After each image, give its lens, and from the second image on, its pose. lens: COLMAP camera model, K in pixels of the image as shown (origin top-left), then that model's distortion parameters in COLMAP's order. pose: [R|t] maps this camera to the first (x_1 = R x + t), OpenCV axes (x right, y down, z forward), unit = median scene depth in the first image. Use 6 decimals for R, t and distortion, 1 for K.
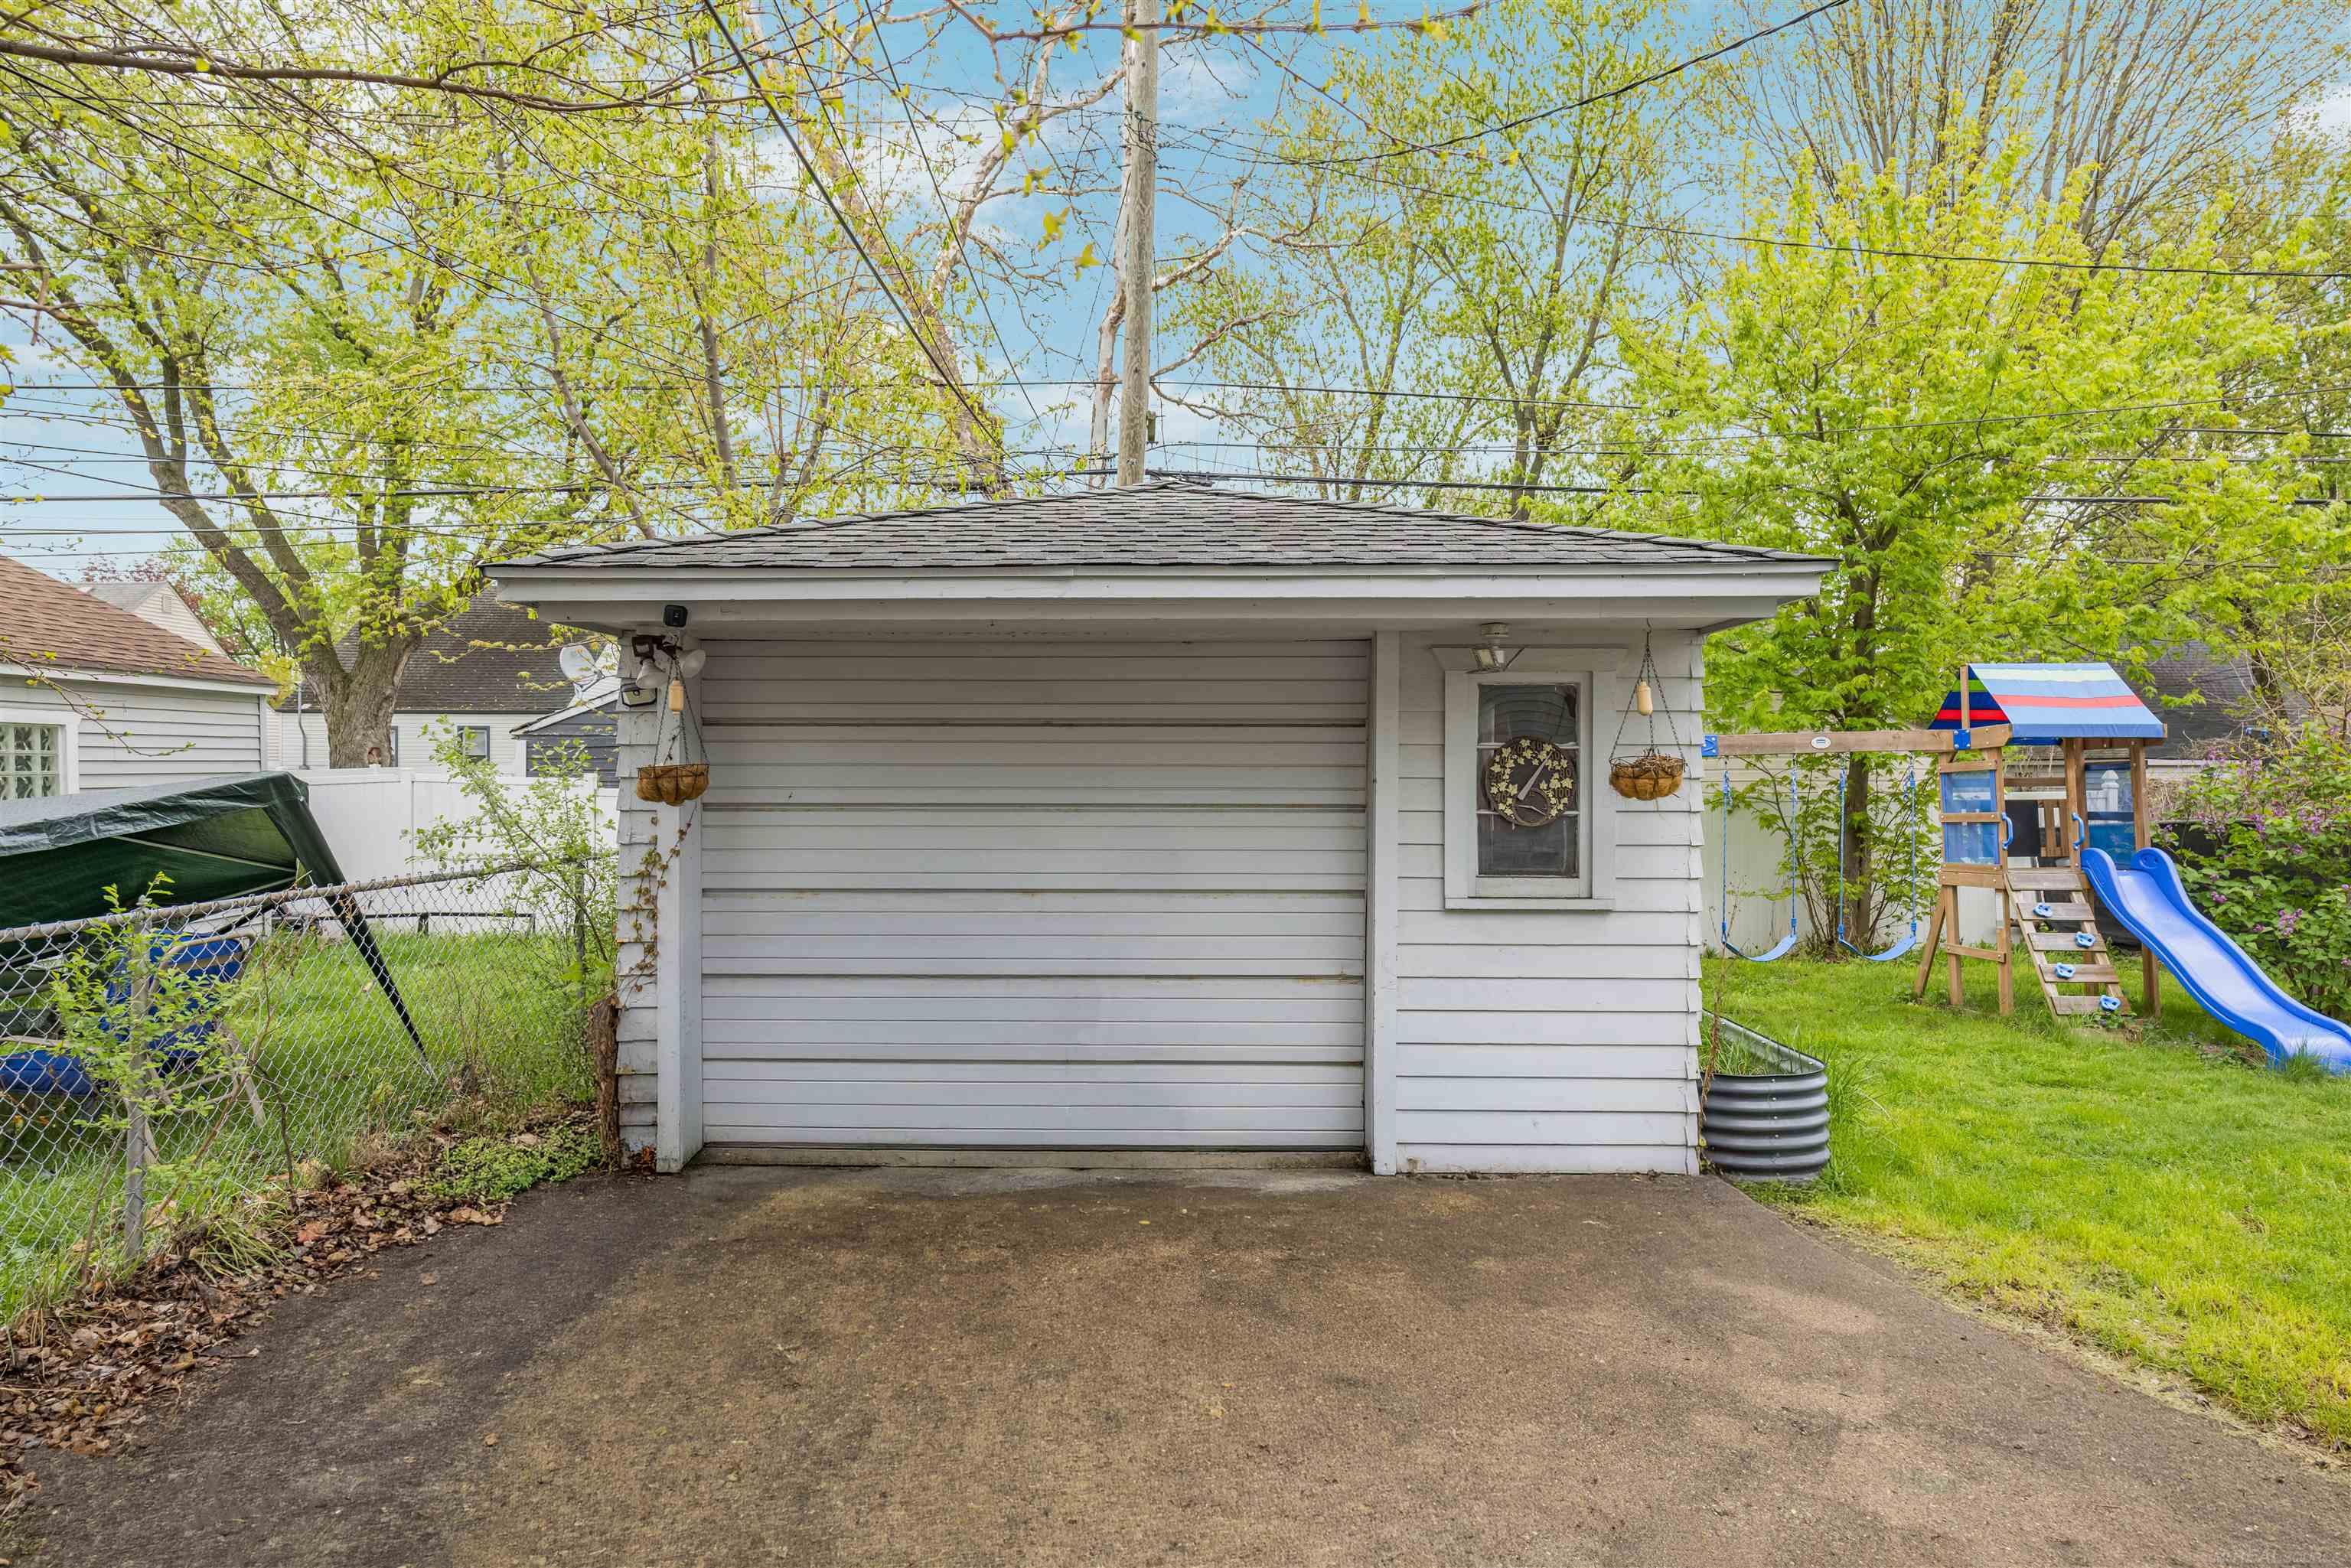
lens RADIAL K [[1247.7, 0, 1174.1], [0, 1247.7, 775.6], [0, 0, 1]] dist [0.002878, -0.001900]
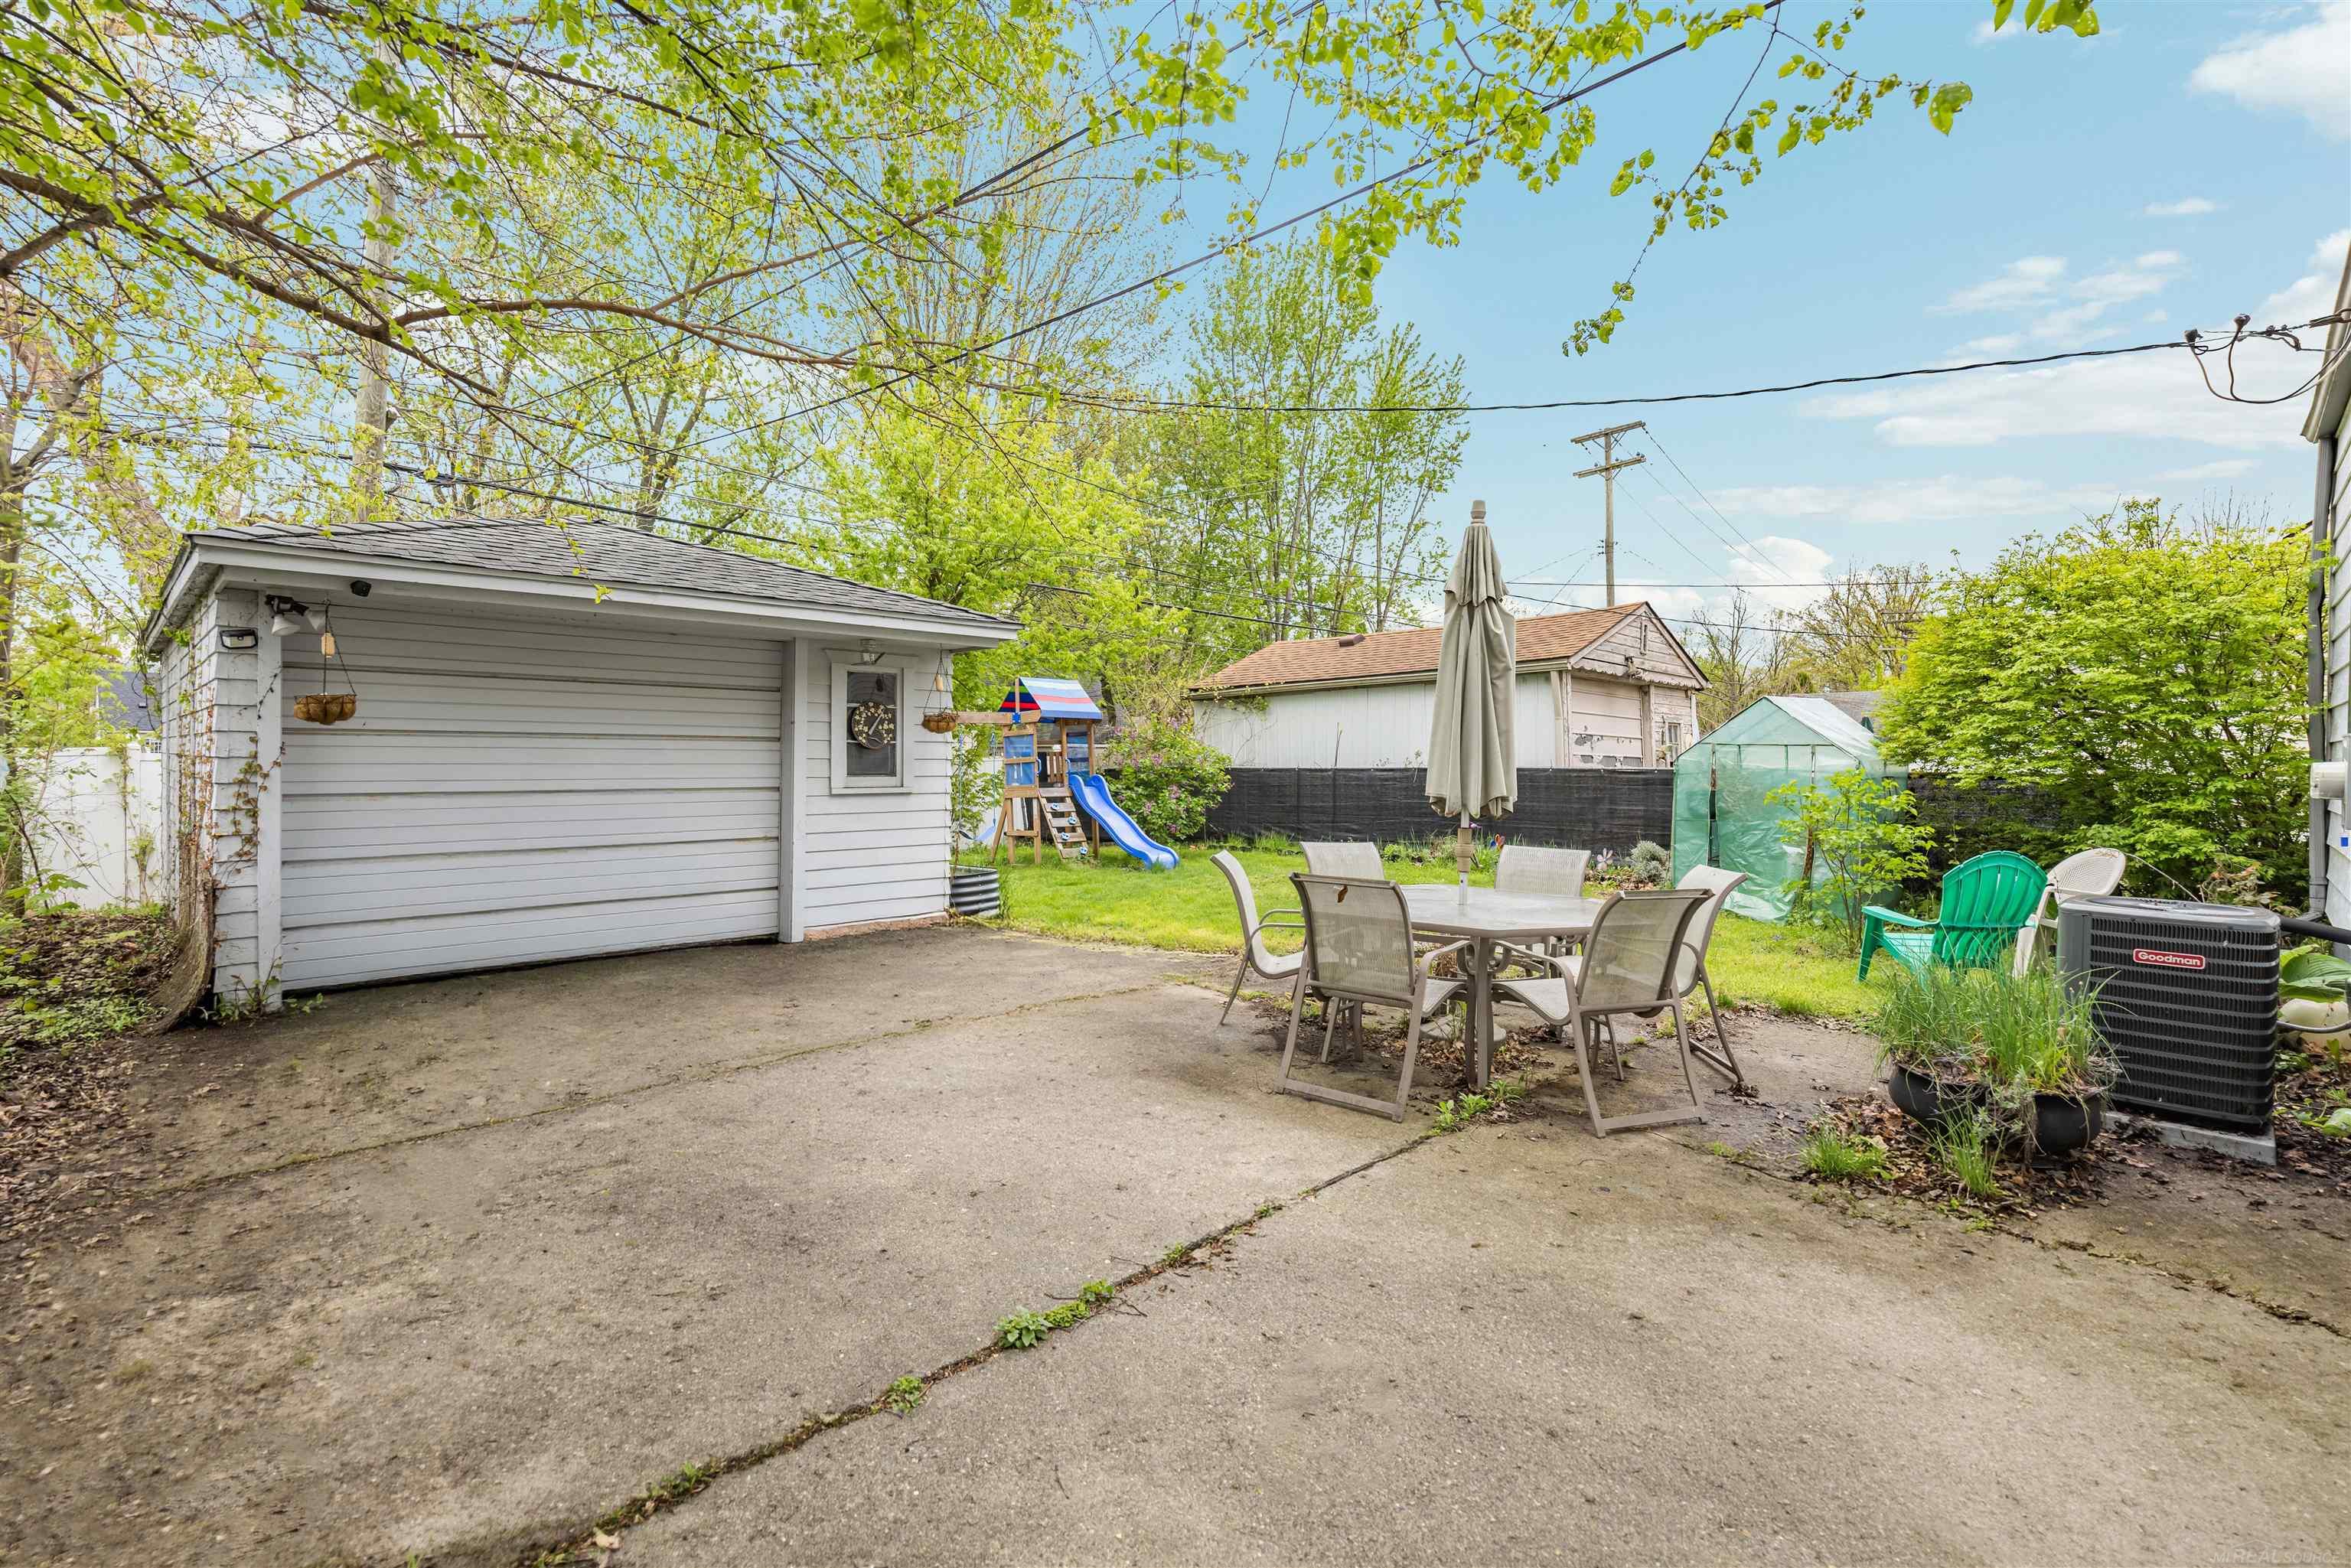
lens RADIAL K [[1069.5, 0, 1182.5], [0, 1069.5, 775.5], [0, 0, 1]] dist [-0.001046, -0.000093]
pose [[0.695420, -0.009261, 0.718544, -0.524423], [0.001735, 0.999936, 0.011209, 0.060652], [-0.718602, -0.006548, 0.695391, -0.430554]]
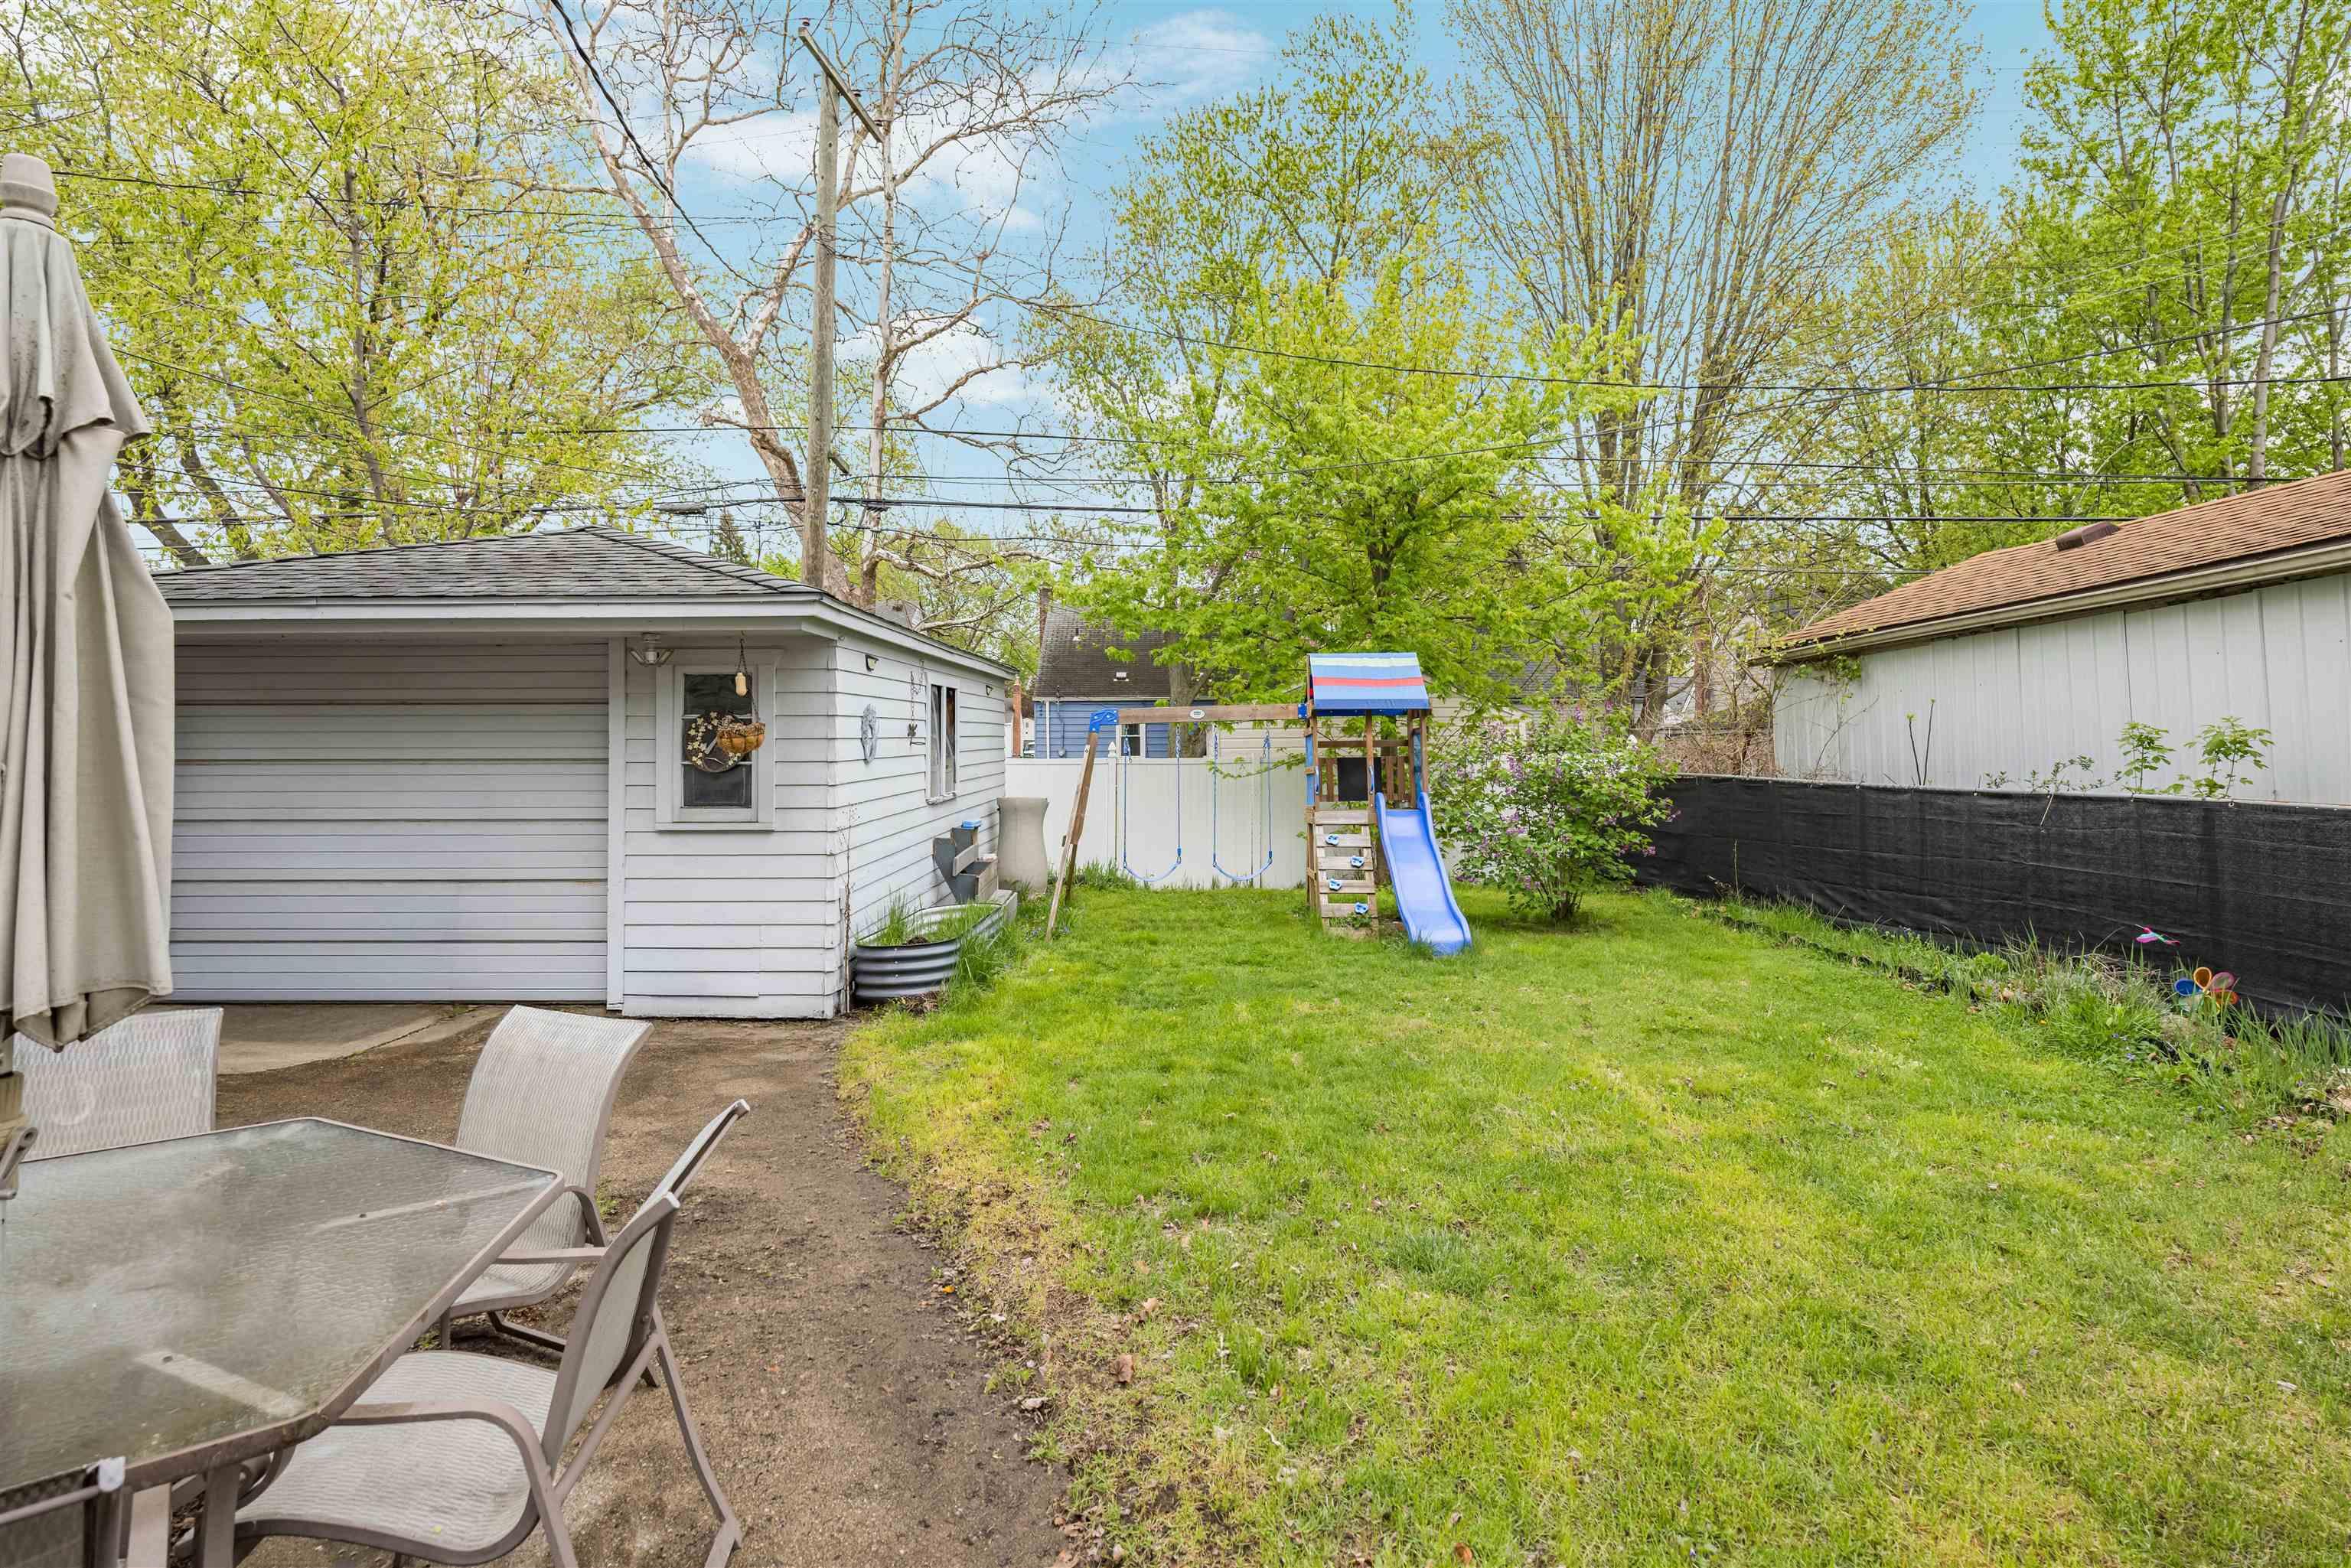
lens RADIAL K [[1136.8, 0, 1185.3], [0, 1136.8, 703.9], [0, 0, 1]] dist [0.003337, 0.000294]
pose [[0.999964, -0.004430, 0.007210, 0.787463], [0.004705, 0.999245, -0.038574, 0.014328], [-0.007033, 0.038606, 0.999230, -0.307412]]
